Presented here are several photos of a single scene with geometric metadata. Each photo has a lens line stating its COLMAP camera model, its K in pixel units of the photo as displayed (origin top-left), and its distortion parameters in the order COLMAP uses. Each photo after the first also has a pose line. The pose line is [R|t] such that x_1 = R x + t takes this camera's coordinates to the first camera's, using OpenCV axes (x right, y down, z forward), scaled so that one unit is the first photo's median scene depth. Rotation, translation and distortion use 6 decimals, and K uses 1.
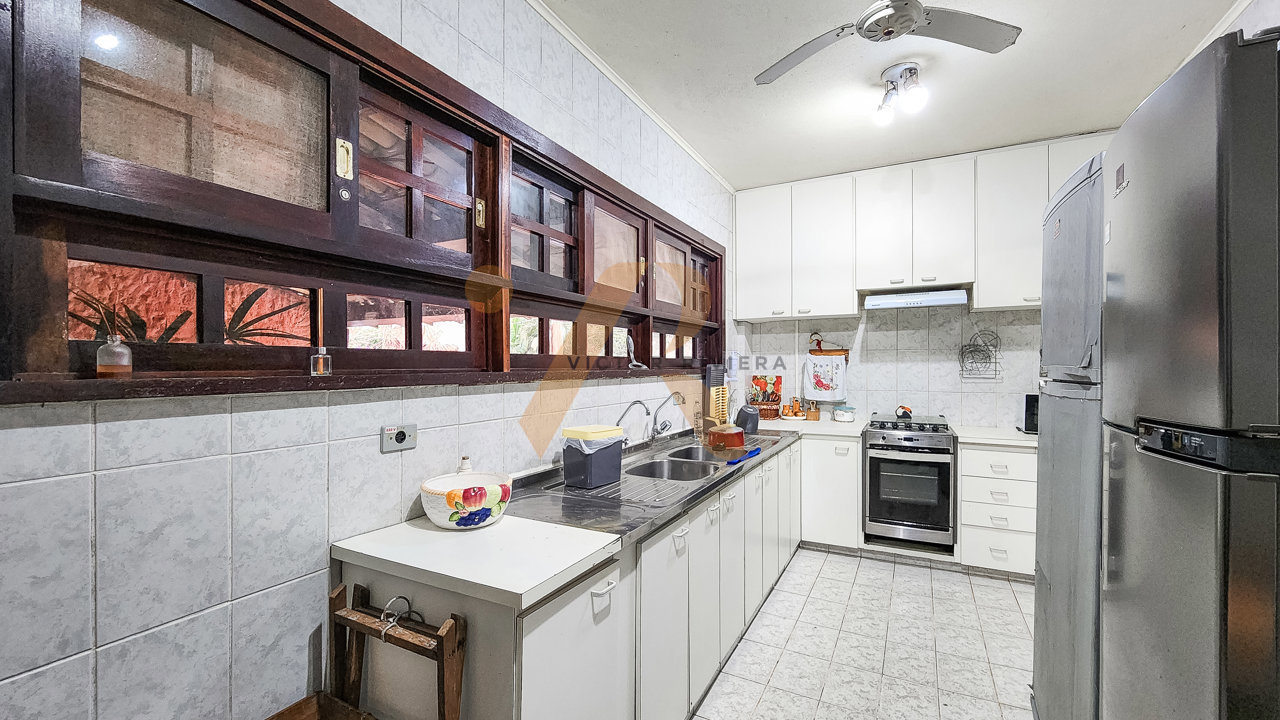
lens RADIAL K [[539.9, 0, 639.4], [0, 539.9, 365.4], [0, 0, 1]] dist [0.015102, 0.000297]
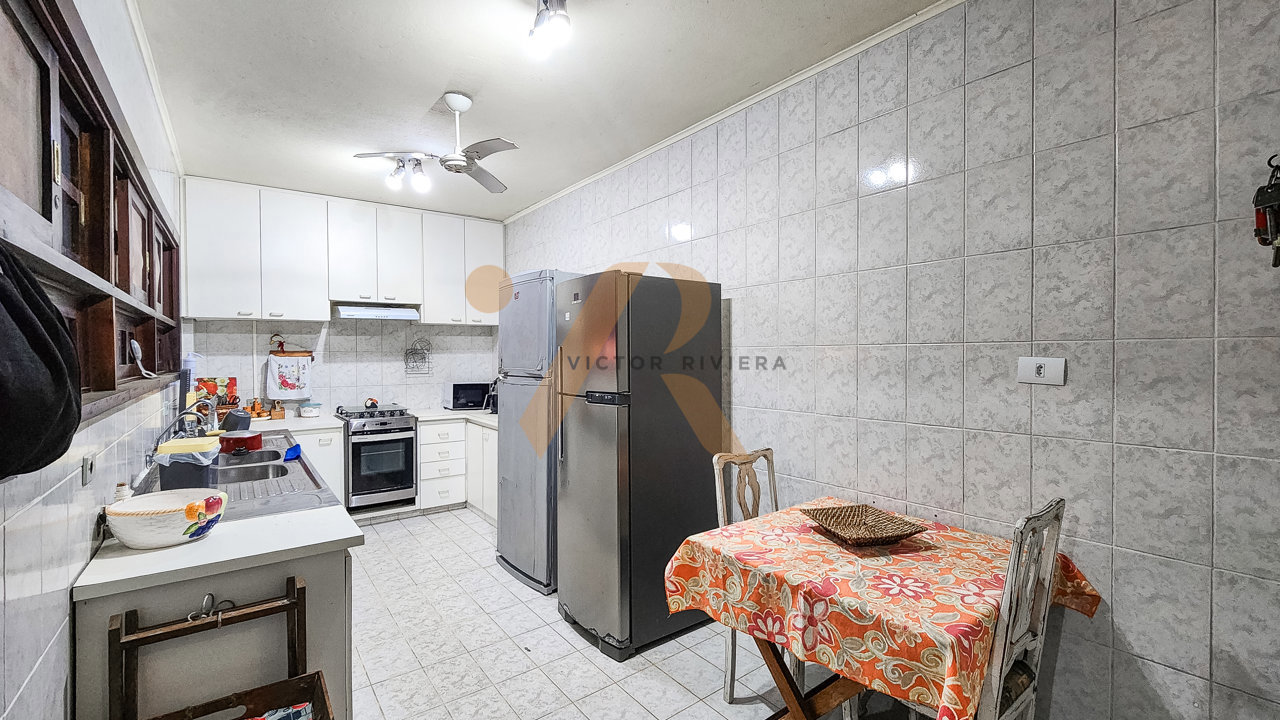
lens RADIAL K [[539.9, 0, 643.1], [0, 539.9, 359.2], [0, 0, 1]] dist [0.015102, 0.000297]
pose [[0.441759, -0.009447, 0.897084, -0.343754], [0.004008, 0.999955, 0.008556, -0.022057], [-0.897125, -0.000184, 0.441777, -0.101448]]
